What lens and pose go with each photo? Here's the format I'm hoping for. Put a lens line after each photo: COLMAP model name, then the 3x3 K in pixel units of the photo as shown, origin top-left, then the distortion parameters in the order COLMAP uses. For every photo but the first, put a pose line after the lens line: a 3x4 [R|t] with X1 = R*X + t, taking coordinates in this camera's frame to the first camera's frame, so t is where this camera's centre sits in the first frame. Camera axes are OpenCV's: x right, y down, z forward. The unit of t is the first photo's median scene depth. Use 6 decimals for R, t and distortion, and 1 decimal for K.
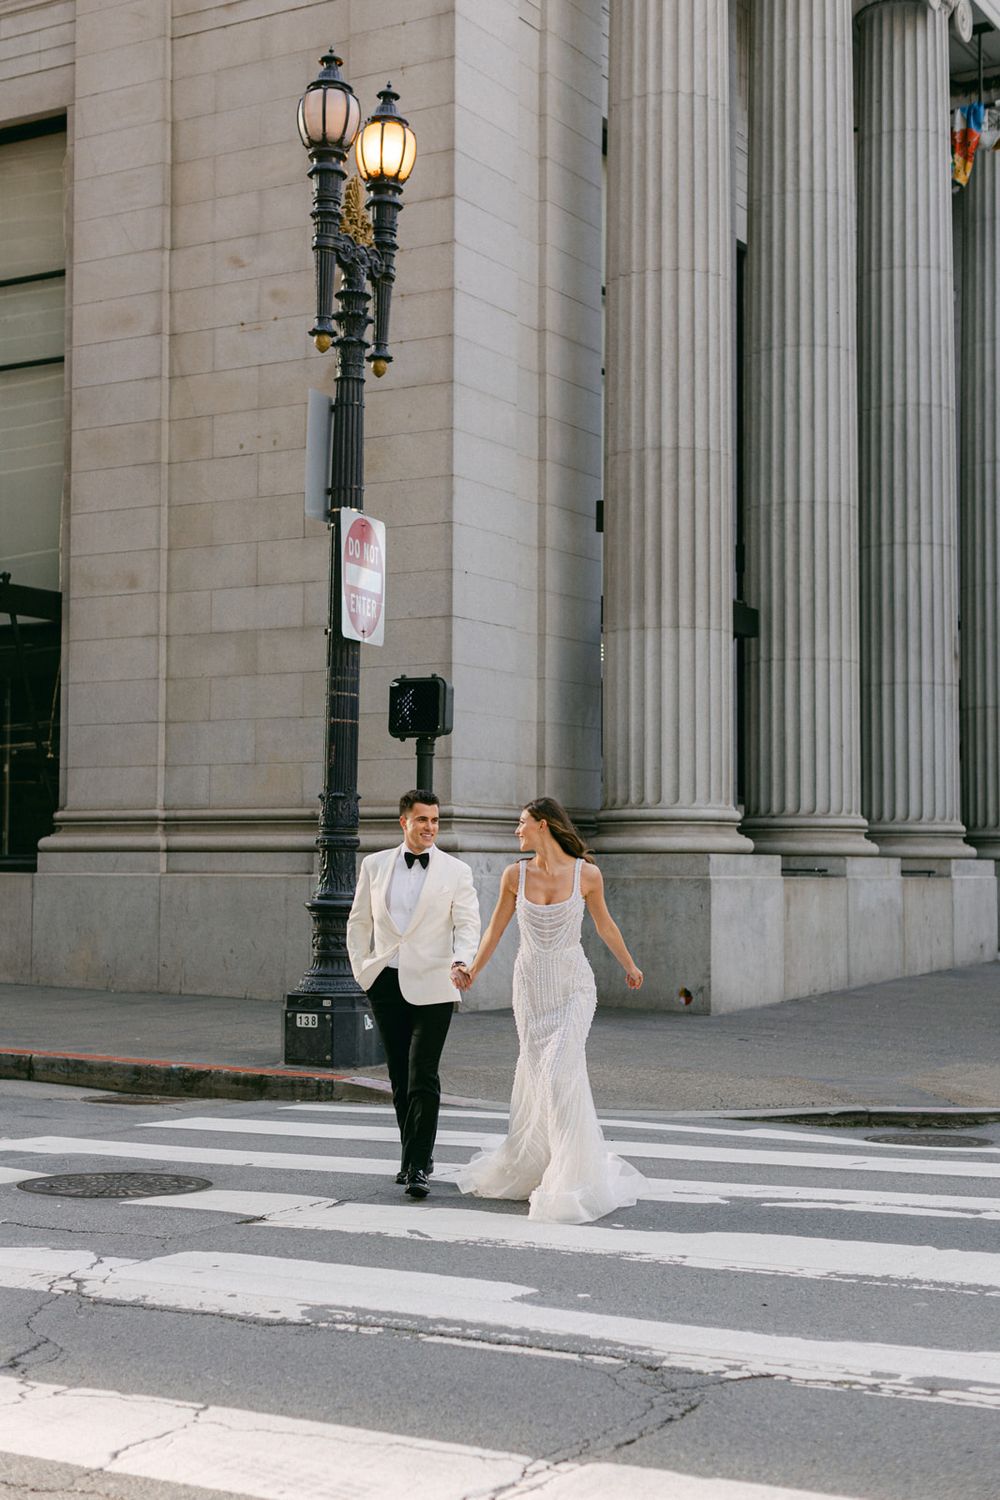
lens RADIAL K [[2116.3, 0, 500.0], [0, 2116.3, 750.0], [0, 0, 1]] dist [0.005681, -0.025473]
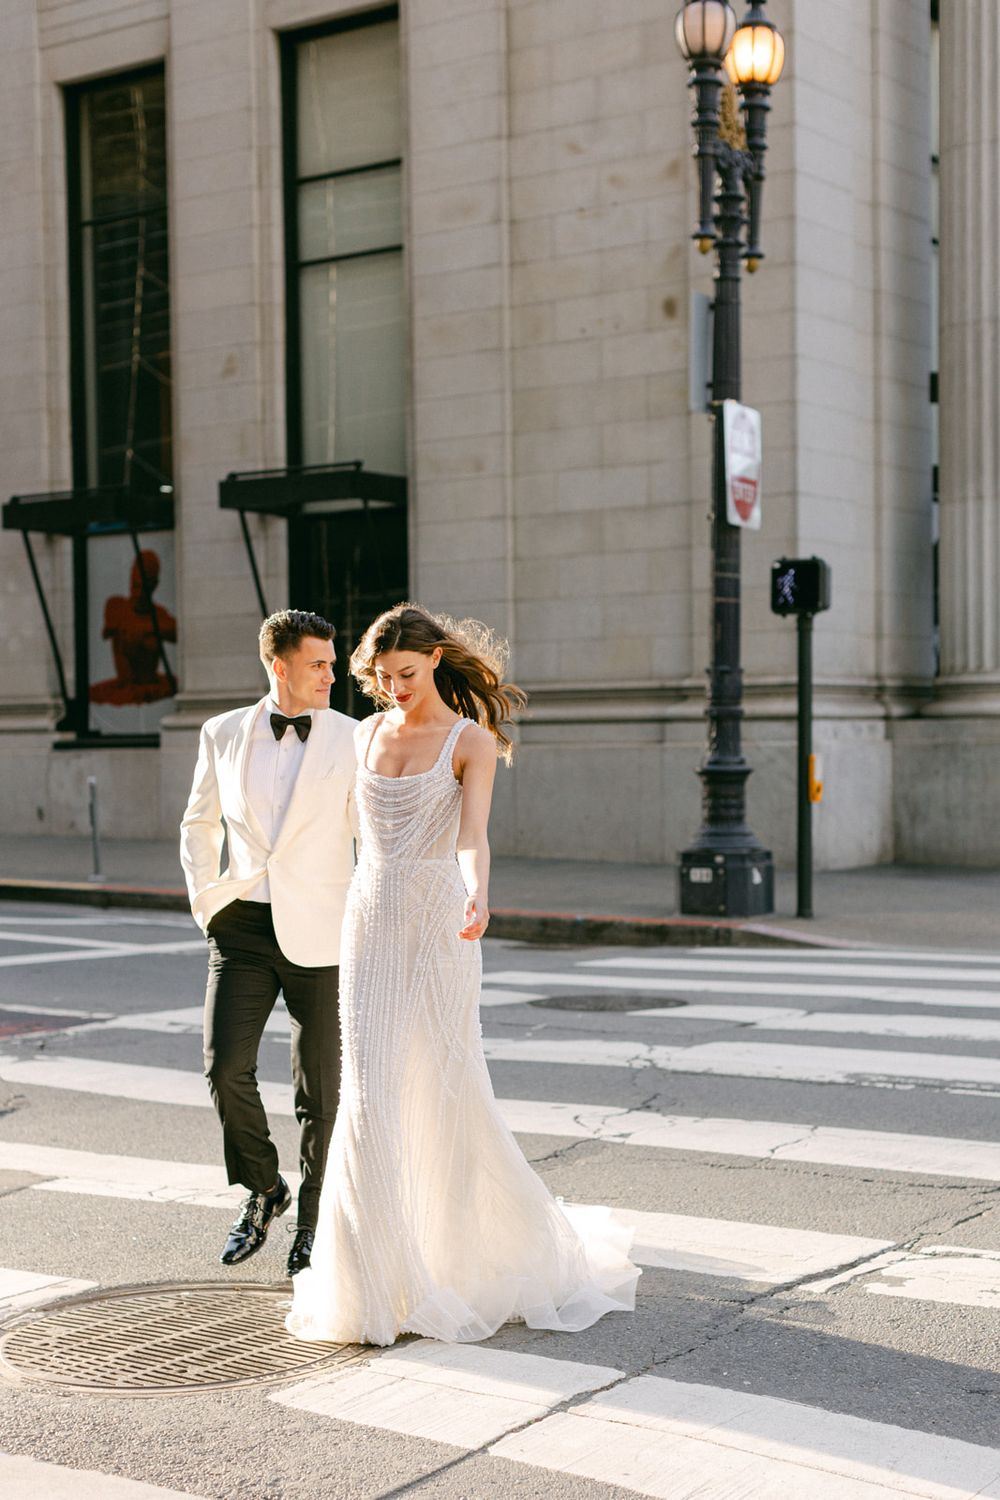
lens RADIAL K [[2251.0, 0, 545.6], [0, 2251.0, 786.4], [0, 0, 1]] dist [0.025211, -0.012055]
pose [[0.995885, -0.014782, -0.089413, -0.049905], [0.021590, 0.996900, 0.075665, -0.006014], [0.088018, -0.077284, 0.993116, -0.121710]]
